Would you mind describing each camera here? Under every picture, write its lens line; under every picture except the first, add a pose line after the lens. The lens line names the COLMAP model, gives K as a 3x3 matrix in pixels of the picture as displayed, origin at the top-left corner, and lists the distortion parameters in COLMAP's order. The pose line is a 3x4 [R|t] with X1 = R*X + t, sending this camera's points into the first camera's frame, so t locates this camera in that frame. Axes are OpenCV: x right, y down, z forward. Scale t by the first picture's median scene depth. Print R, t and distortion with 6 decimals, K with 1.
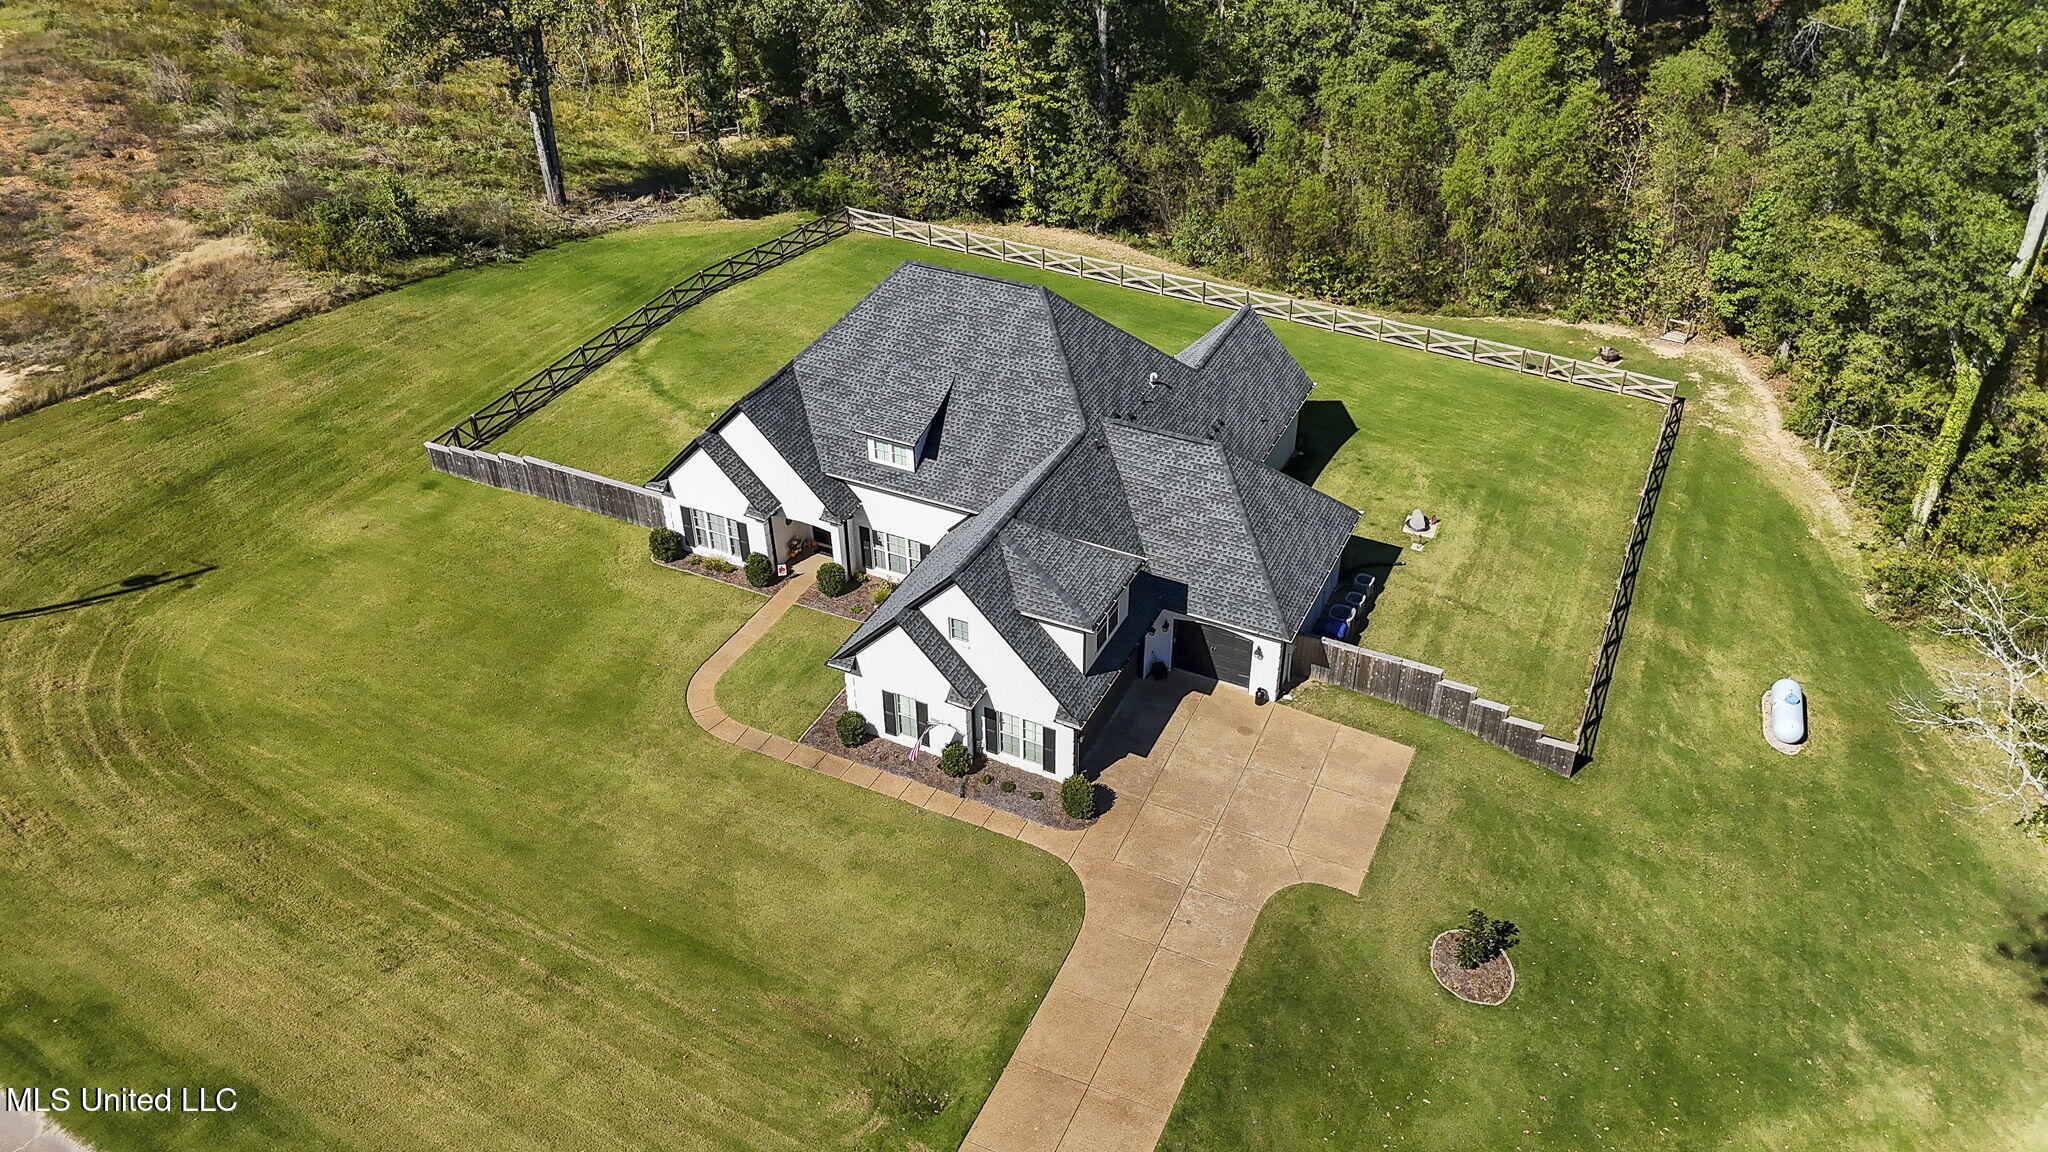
lens RADIAL K [[1515.8, 0, 1024.0], [0, 1515.8, 576.0], [0, 0, 1]] dist [0.088068, -0.122128]
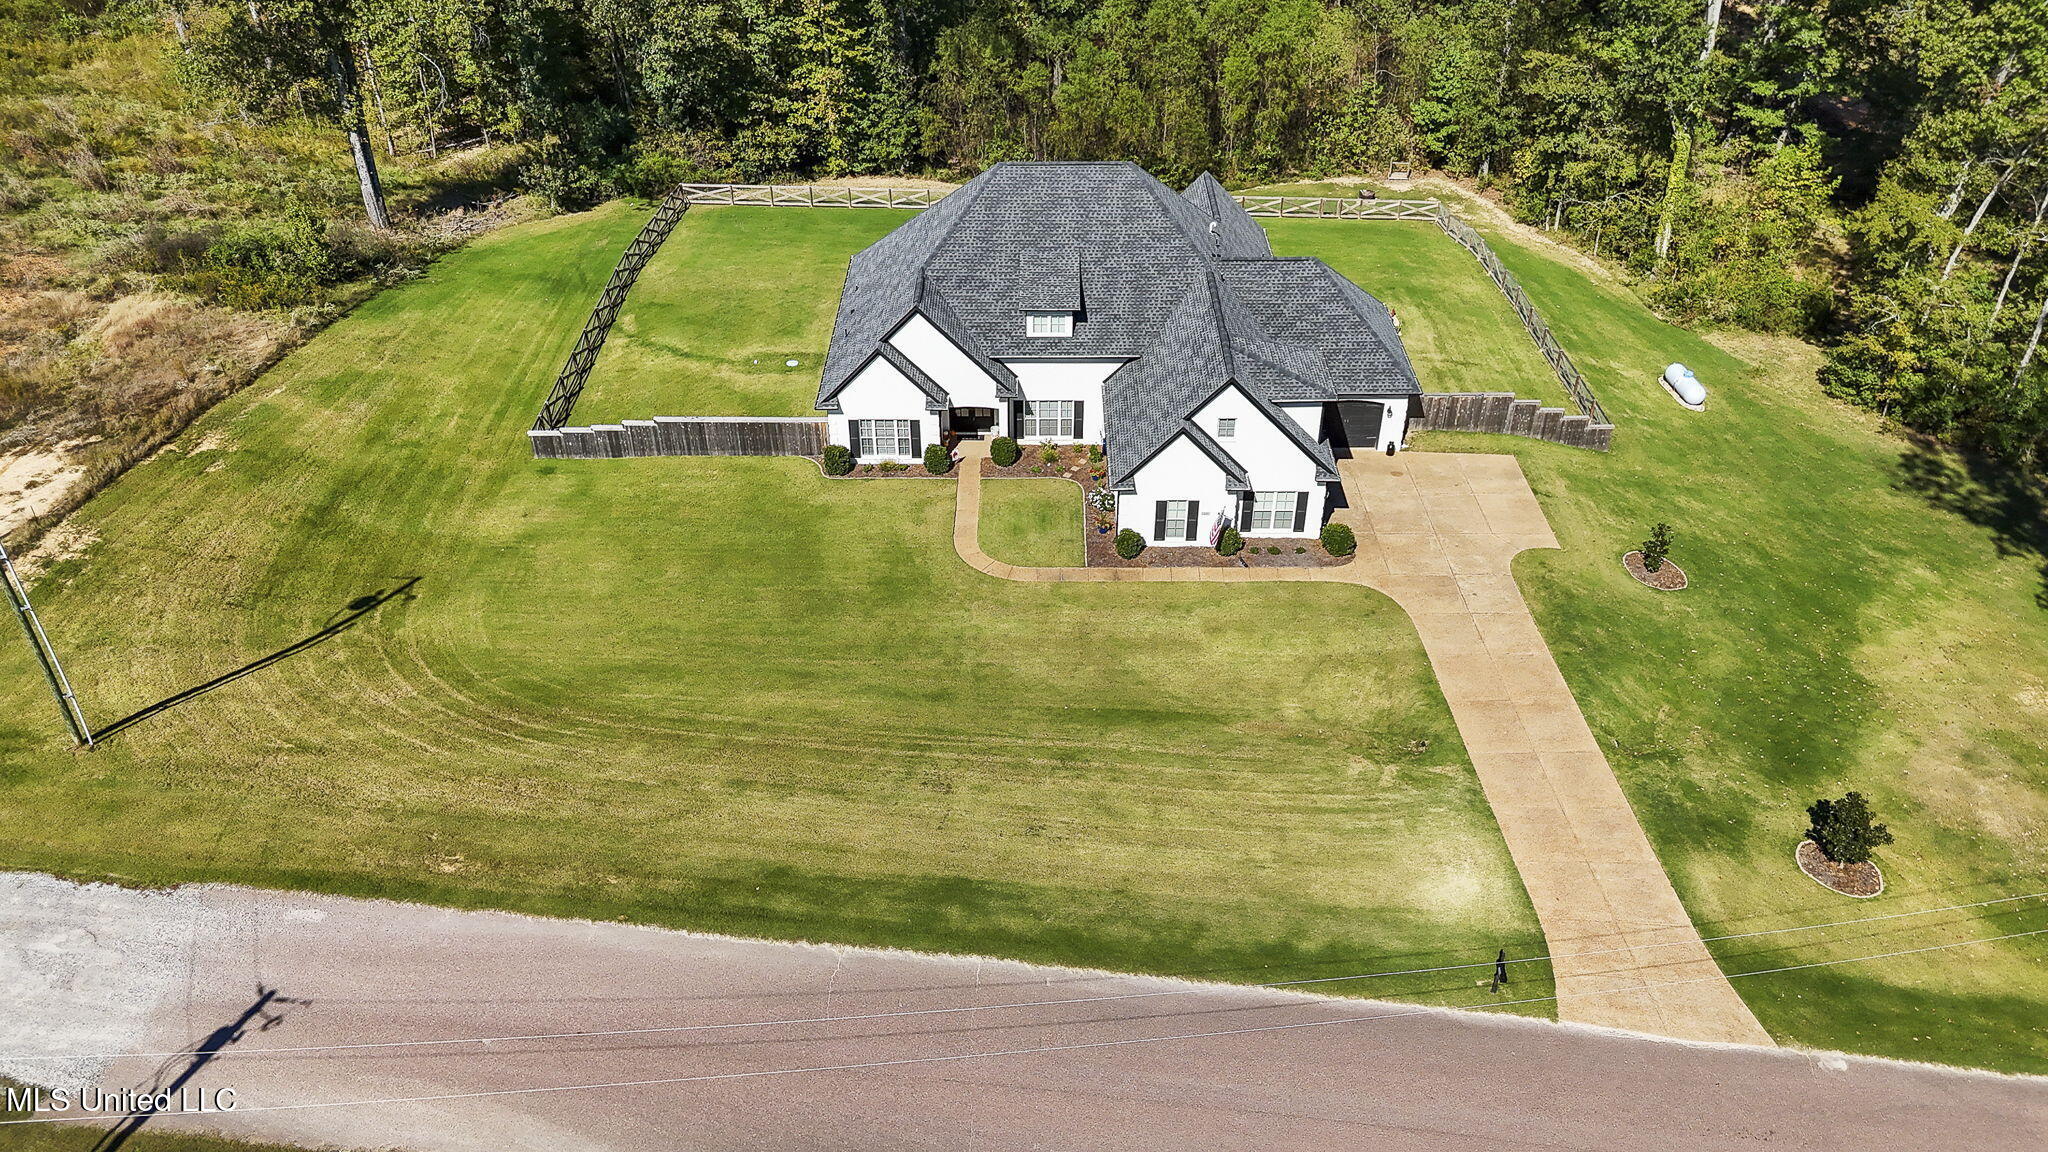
lens RADIAL K [[1515.8, 0, 1024.0], [0, 1515.8, 576.0], [0, 0, 1]] dist [0.088068, -0.122128]
pose [[0.903470, -0.244005, 0.352424, -0.458439], [0.246590, 0.968363, 0.038303, 0.045428], [-0.350621, 0.052298, 0.935056, -0.051091]]
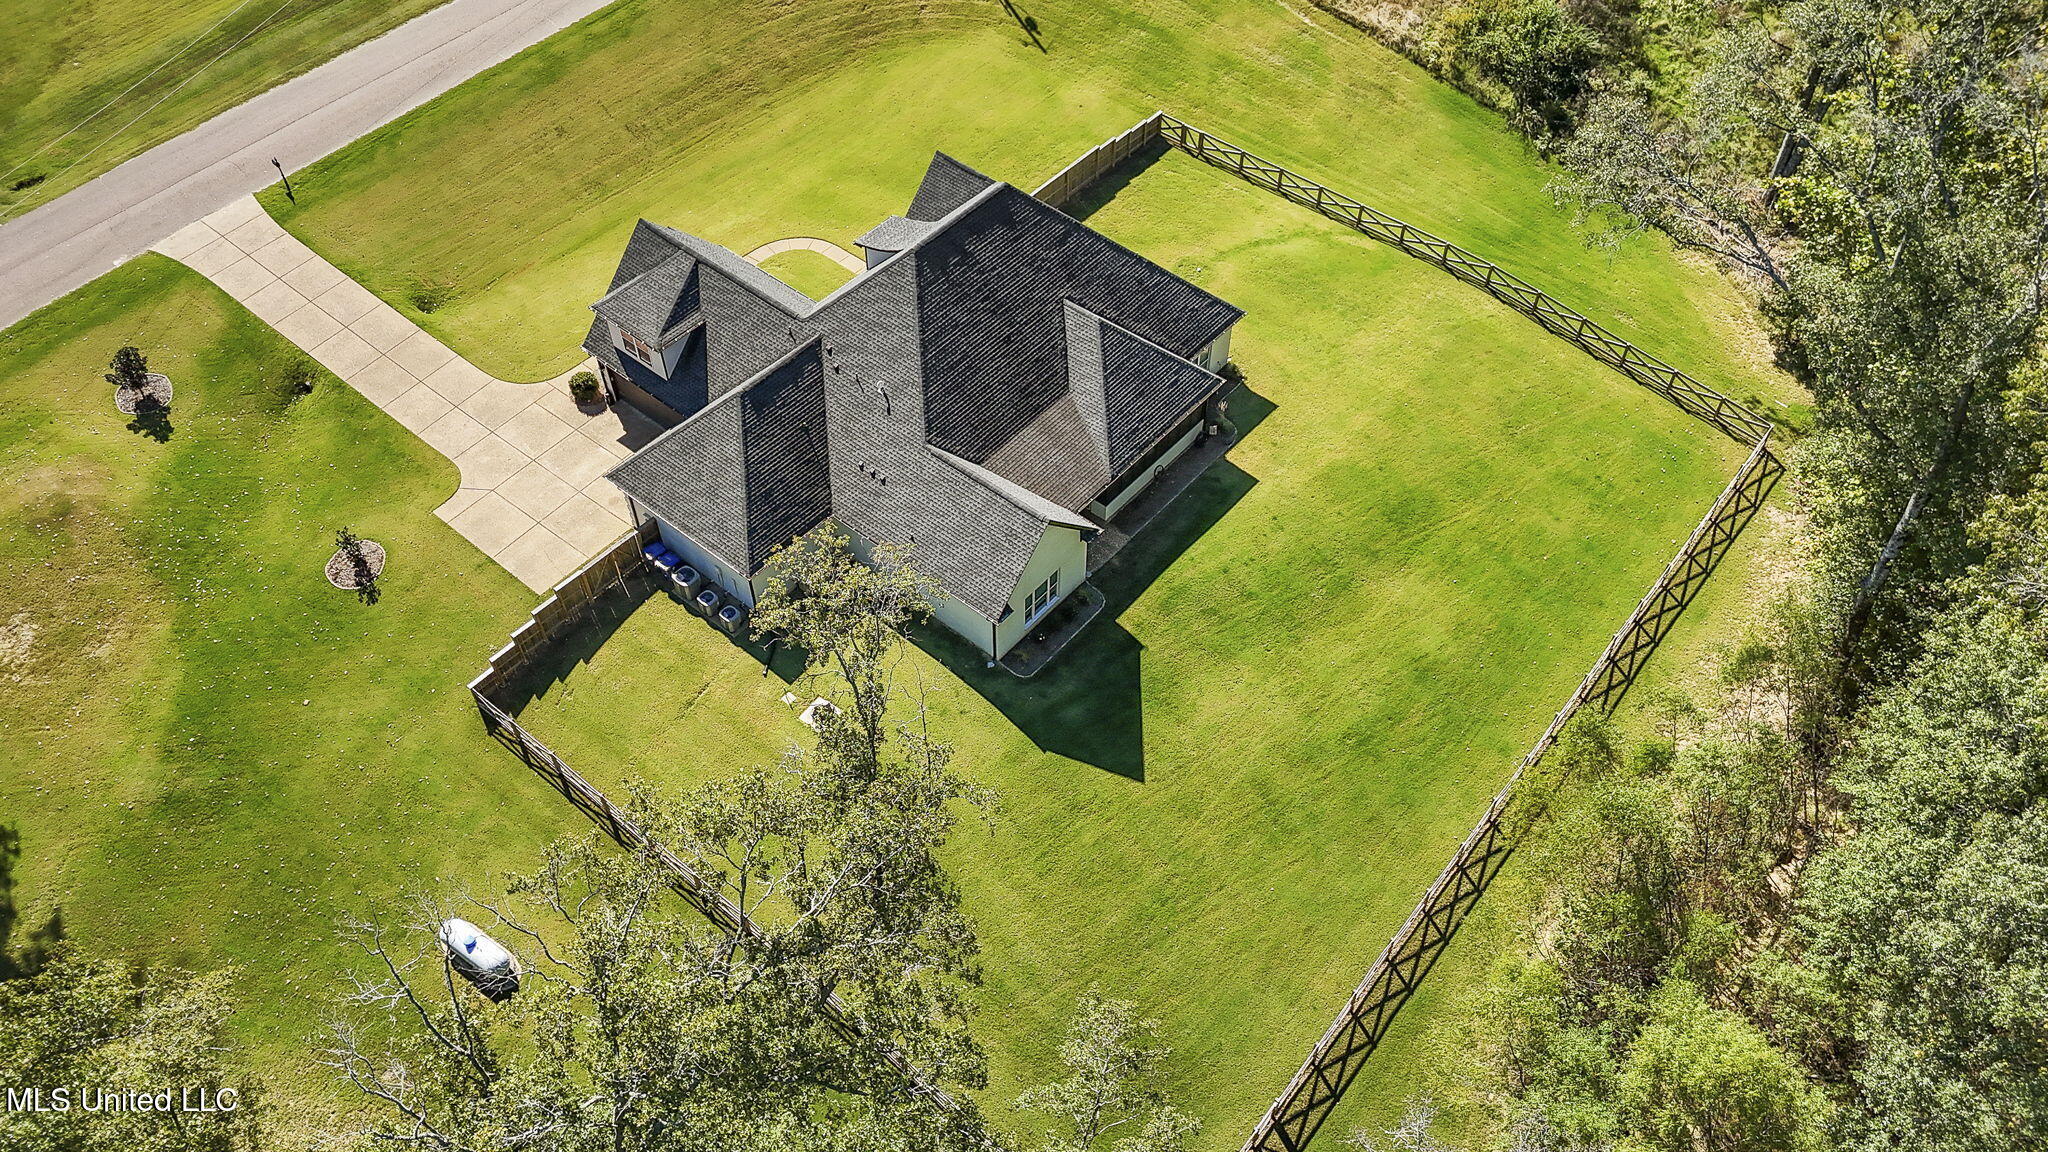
lens RADIAL K [[1515.8, 0, 1024.0], [0, 1515.8, 576.0], [0, 0, 1]] dist [0.088068, -0.122128]
pose [[-0.246364, 0.750711, -0.612975, 0.682461], [-0.559041, 0.406571, 0.722615, -0.758315], [0.791693, 0.520704, 0.319514, 0.681908]]
